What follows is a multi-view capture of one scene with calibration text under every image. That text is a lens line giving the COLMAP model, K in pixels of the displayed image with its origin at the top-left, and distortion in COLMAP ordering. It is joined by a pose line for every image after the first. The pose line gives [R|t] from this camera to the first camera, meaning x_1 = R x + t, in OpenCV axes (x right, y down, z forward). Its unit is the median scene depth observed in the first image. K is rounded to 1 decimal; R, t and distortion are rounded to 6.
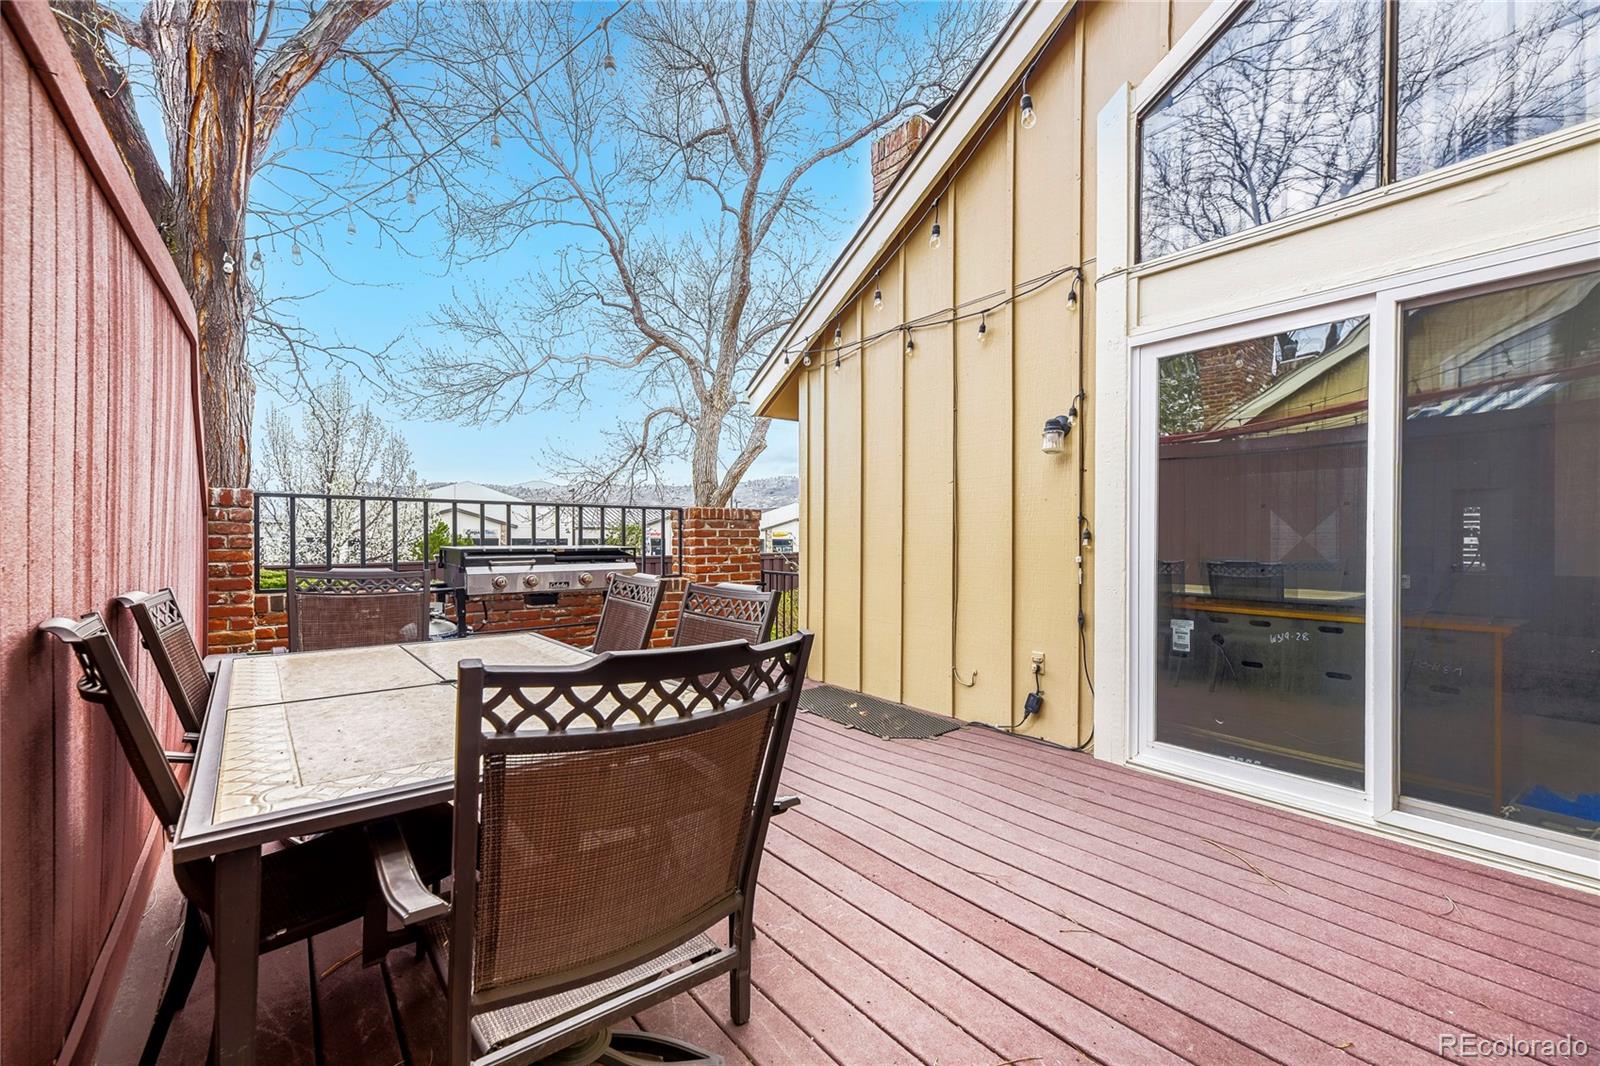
lens RADIAL K [[653.1, 0, 797.0], [0, 653.1, 538.4], [0, 0, 1]] dist [0.003315, -0.000114]
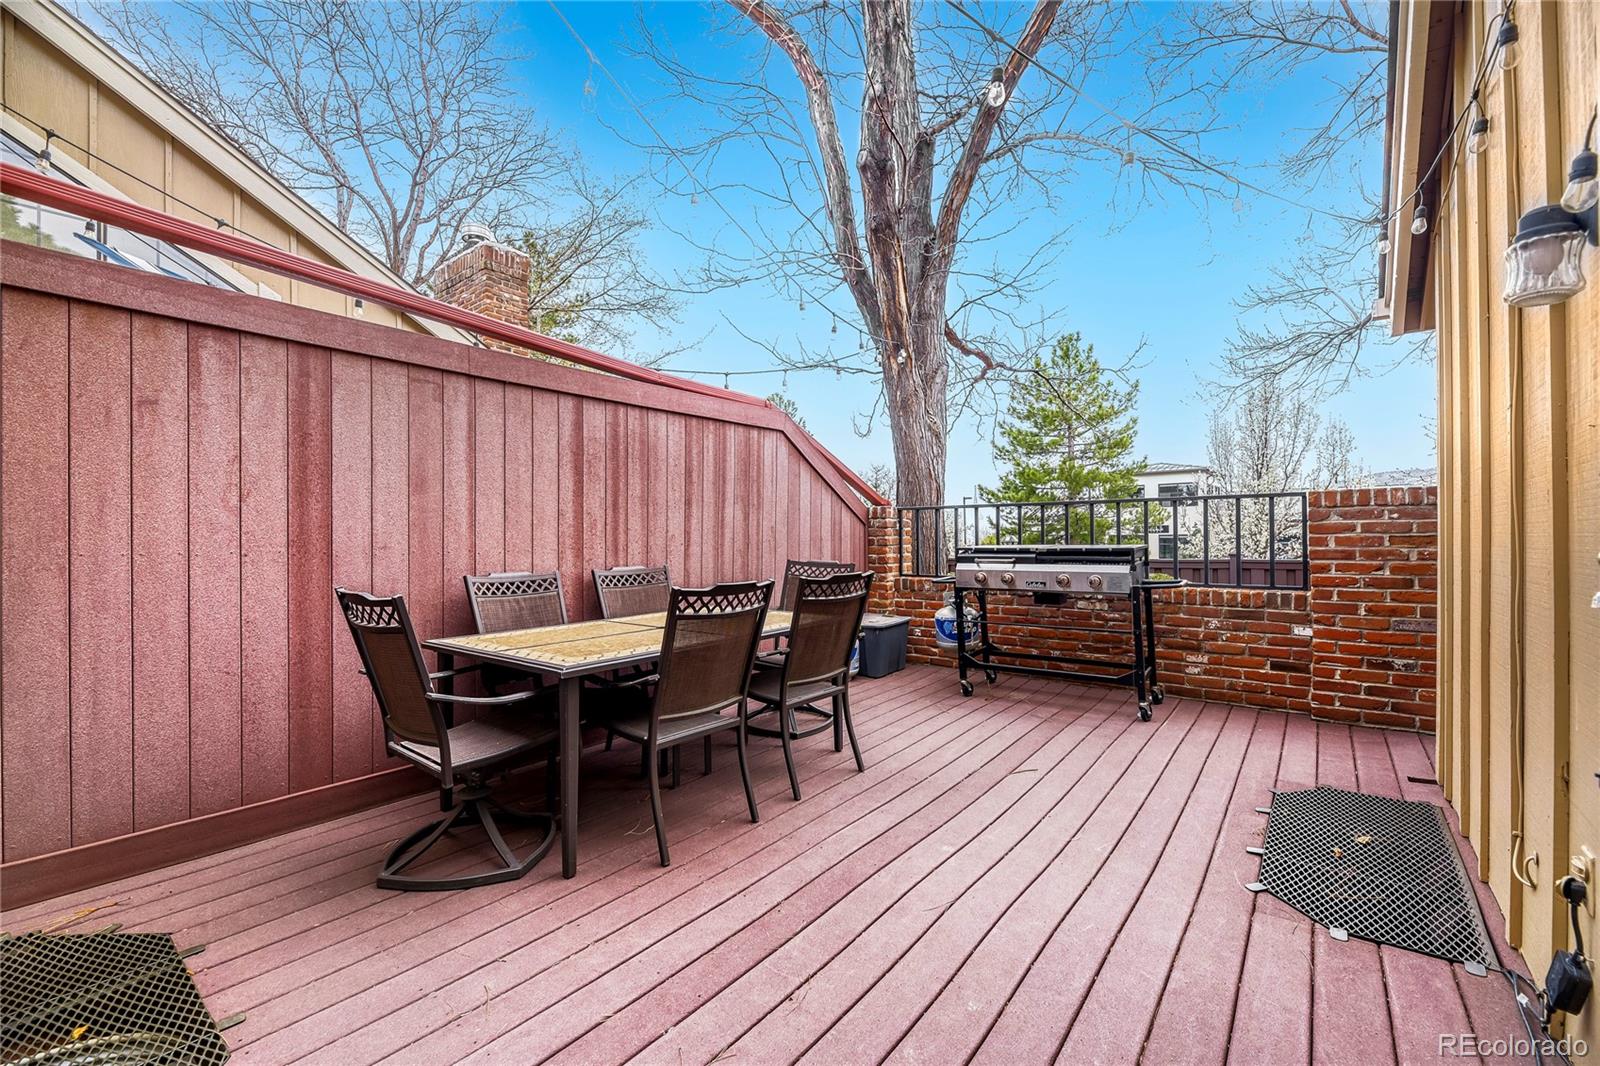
lens RADIAL K [[653.1, 0, 810.3], [0, 653.1, 534.6], [0, 0, 1]] dist [0.003315, -0.000114]
pose [[0.244987, -0.008636, -0.969488, 0.455936], [0.008516, 0.999941, -0.006756, -0.001370], [0.969489, -0.006601, 0.245046, 0.368566]]
